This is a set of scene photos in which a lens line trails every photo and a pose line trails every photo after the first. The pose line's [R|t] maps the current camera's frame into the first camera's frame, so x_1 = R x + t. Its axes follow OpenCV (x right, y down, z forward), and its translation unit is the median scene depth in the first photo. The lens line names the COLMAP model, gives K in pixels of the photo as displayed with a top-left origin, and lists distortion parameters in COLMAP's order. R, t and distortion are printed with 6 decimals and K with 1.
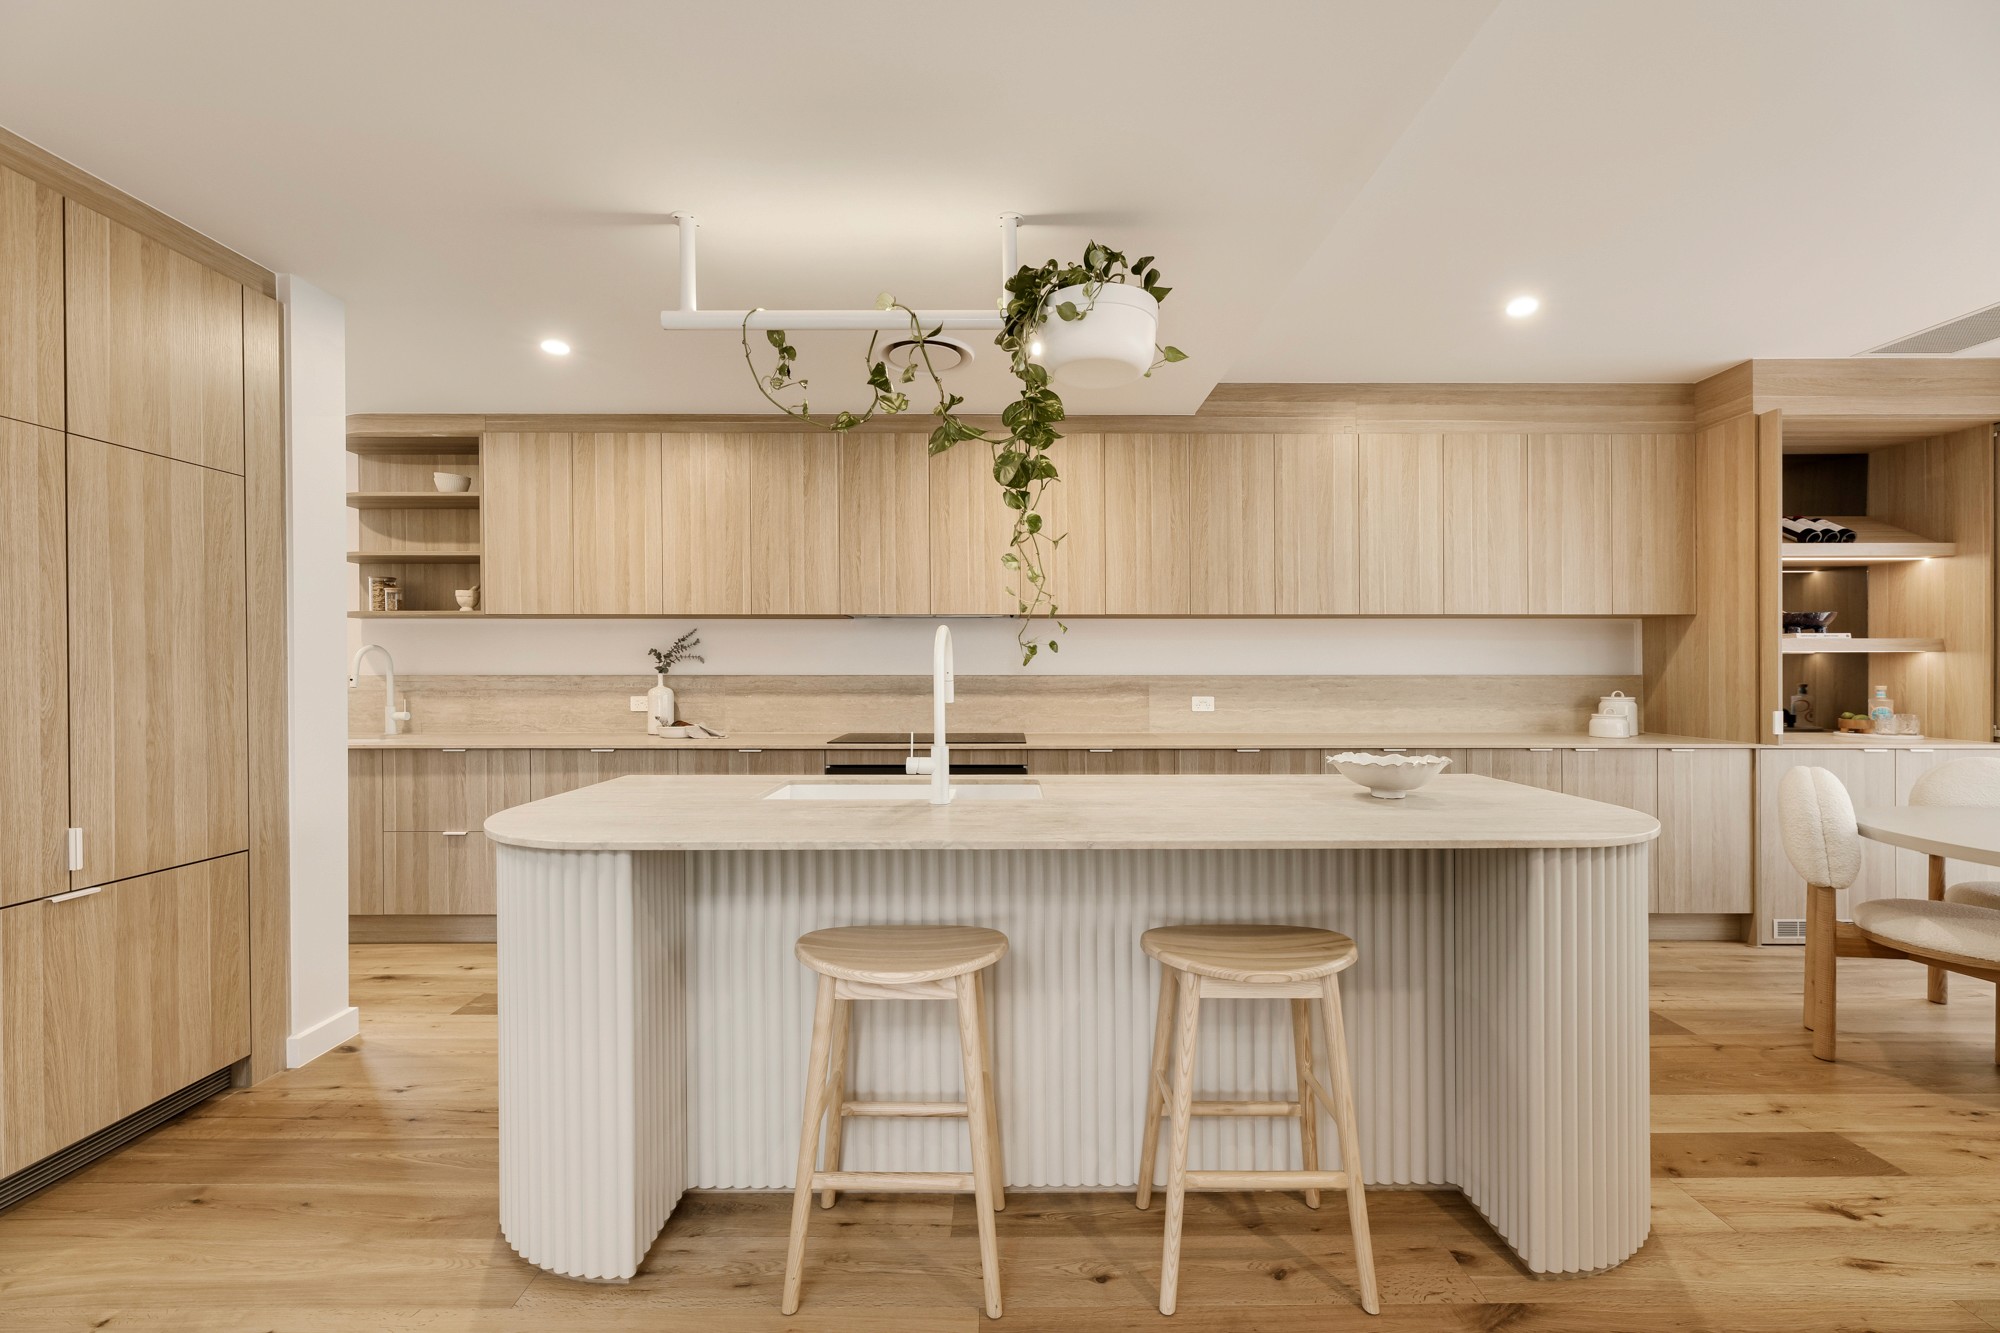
lens RADIAL K [[821.3, 0, 1016.2], [0, 821.3, 674.4], [0, 0, 1]] dist [0.022706, 0.000321]
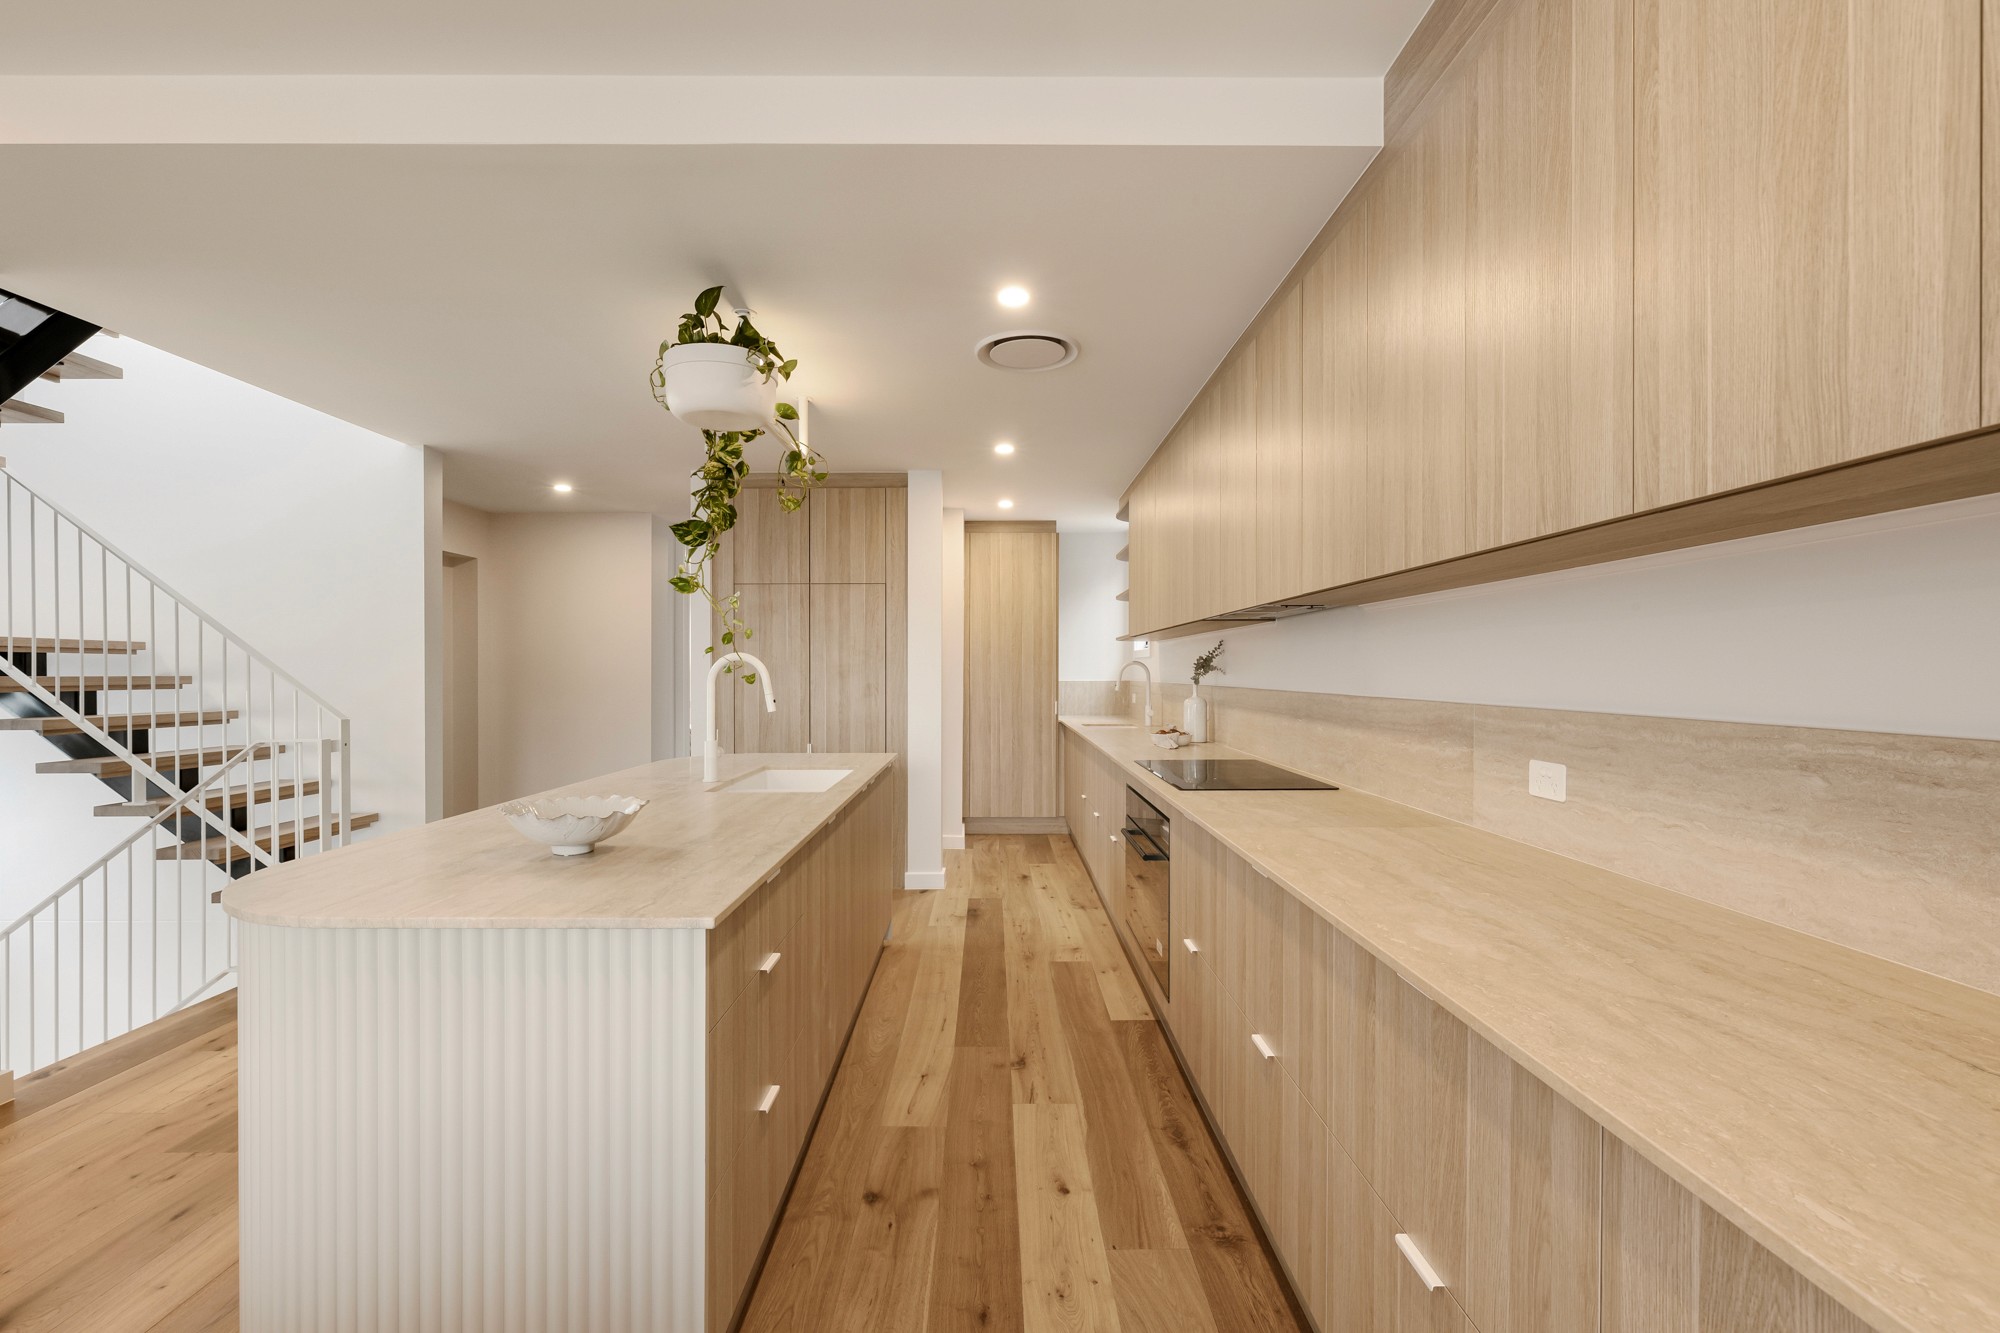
lens RADIAL K [[855.4, 0, 999.2], [0, 855.4, 673.6], [0, 0, 1]] dist [-0.003054, 0.000174]
pose [[0.001063, 0.003650, -0.999993, 0.659985], [-0.007376, 0.999966, 0.003642, -0.016790], [0.999972, 0.007372, 0.001090, 0.740225]]
